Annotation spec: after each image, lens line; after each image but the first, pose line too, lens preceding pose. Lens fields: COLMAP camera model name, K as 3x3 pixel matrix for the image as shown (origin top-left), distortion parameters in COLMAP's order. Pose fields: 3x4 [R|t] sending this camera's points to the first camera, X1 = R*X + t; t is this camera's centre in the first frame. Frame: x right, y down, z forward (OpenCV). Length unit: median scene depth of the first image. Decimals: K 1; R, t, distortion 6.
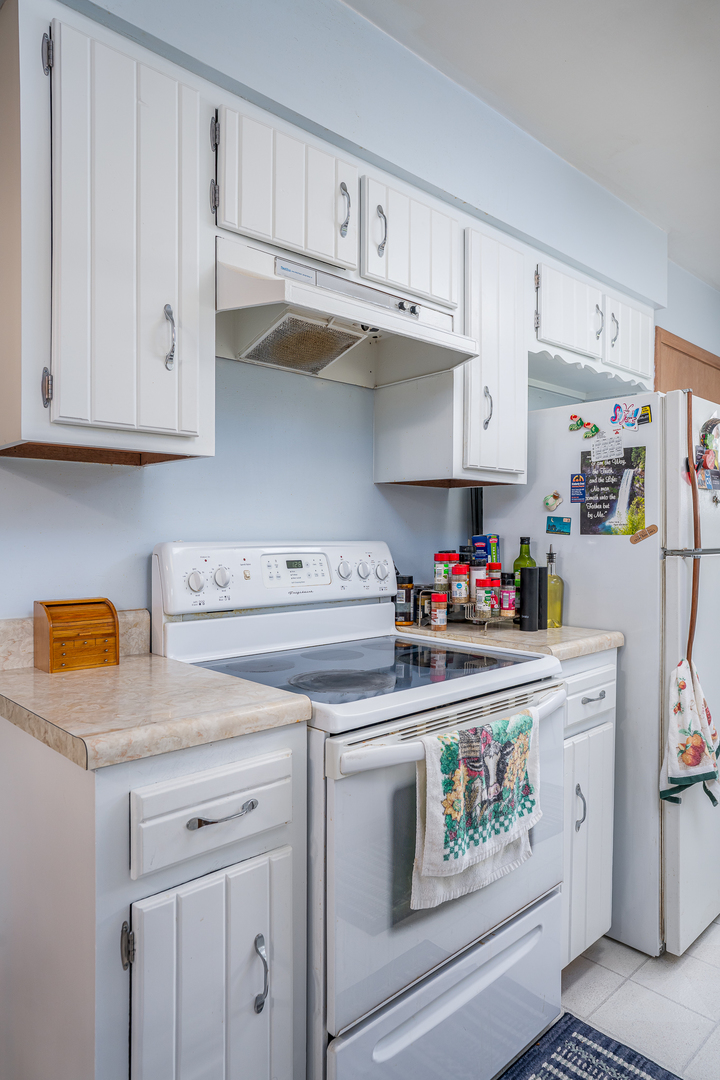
lens RADIAL K [[692.9, 0, 361.6], [0, 692.9, 534.6], [0, 0, 1]] dist [-0.005099, -0.000365]
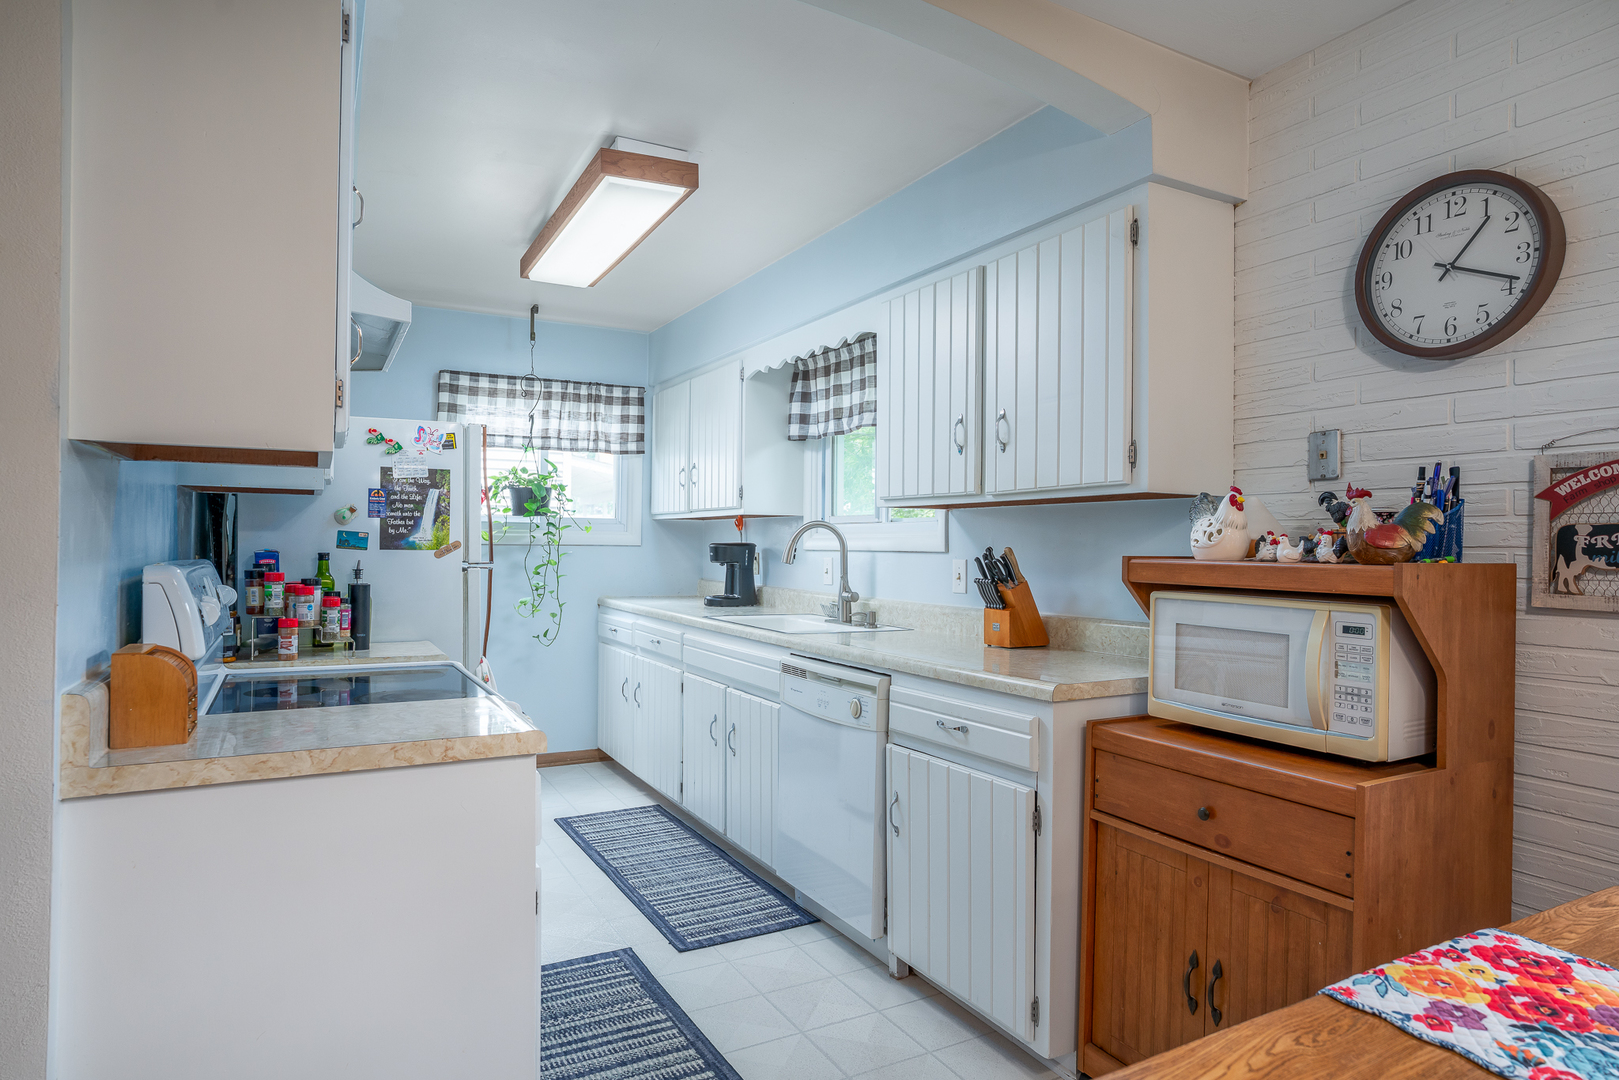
lens RADIAL K [[933.9, 0, 815.0], [0, 933.9, 543.1], [0, 0, 1]] dist [-0.015567, -0.000343]
pose [[0.258313, -0.000081, 0.966061, -0.839918], [-0.002814, 0.999996, 0.000836, -0.012788], [-0.966057, -0.002934, 0.258312, 0.049560]]
